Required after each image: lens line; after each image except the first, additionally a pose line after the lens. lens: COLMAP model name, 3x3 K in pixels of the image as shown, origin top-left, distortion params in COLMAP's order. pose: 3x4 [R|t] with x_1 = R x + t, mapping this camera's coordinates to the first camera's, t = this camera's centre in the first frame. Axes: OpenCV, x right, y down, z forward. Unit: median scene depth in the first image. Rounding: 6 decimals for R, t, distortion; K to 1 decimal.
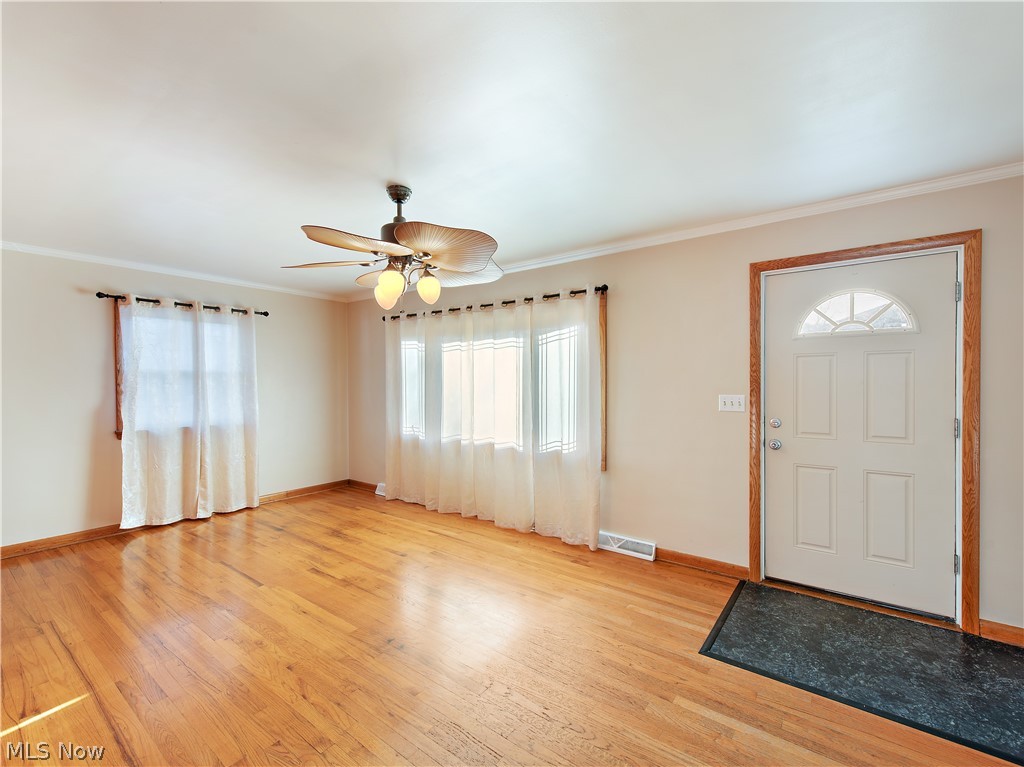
lens RADIAL K [[451.0, 0, 501.5], [0, 451.0, 378.7], [0, 0, 1]] dist [0.009320, -0.001322]
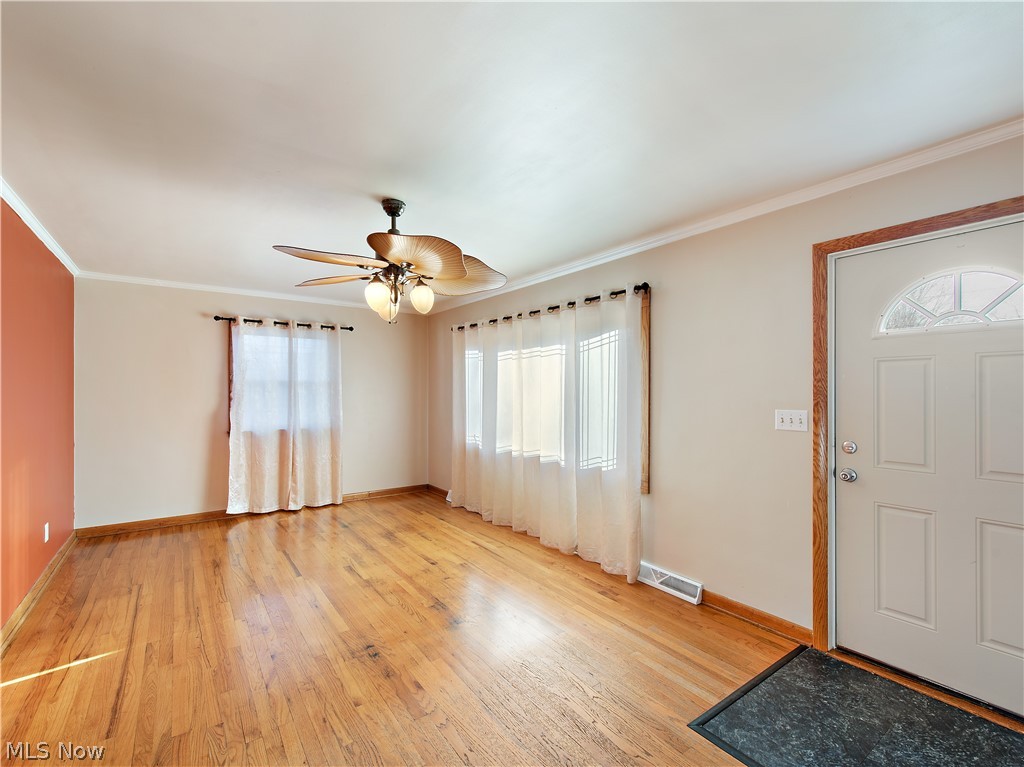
lens RADIAL K [[456.0, 0, 505.3], [0, 456.0, 381.3], [0, 0, 1]] dist [0.011952, -0.003371]
pose [[0.956903, -0.000859, -0.290407, 0.206555], [-0.003189, 0.999904, -0.013467, -0.001768], [0.290391, 0.013813, 0.956808, 0.059337]]
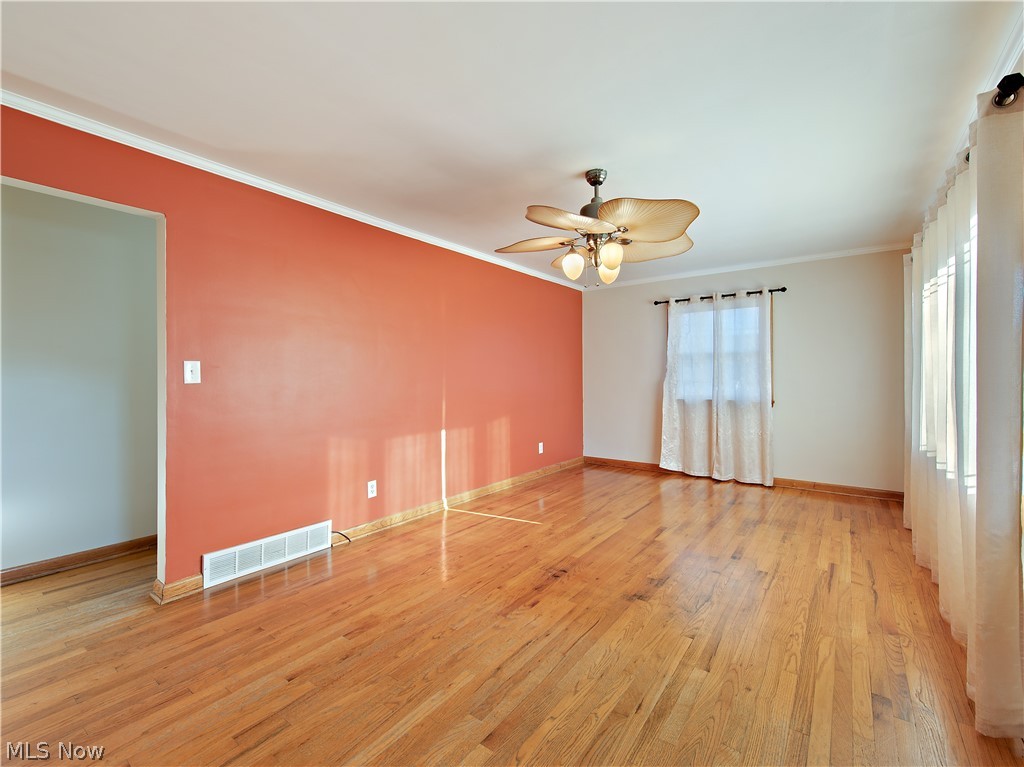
lens RADIAL K [[451.0, 0, 501.5], [0, 451.0, 378.7], [0, 0, 1]] dist [0.009320, -0.001322]
pose [[0.006824, 0.006671, -0.999954, 0.554714], [0.010920, 0.999918, 0.006746, 0.041460], [0.999917, -0.010965, 0.006751, 0.501808]]
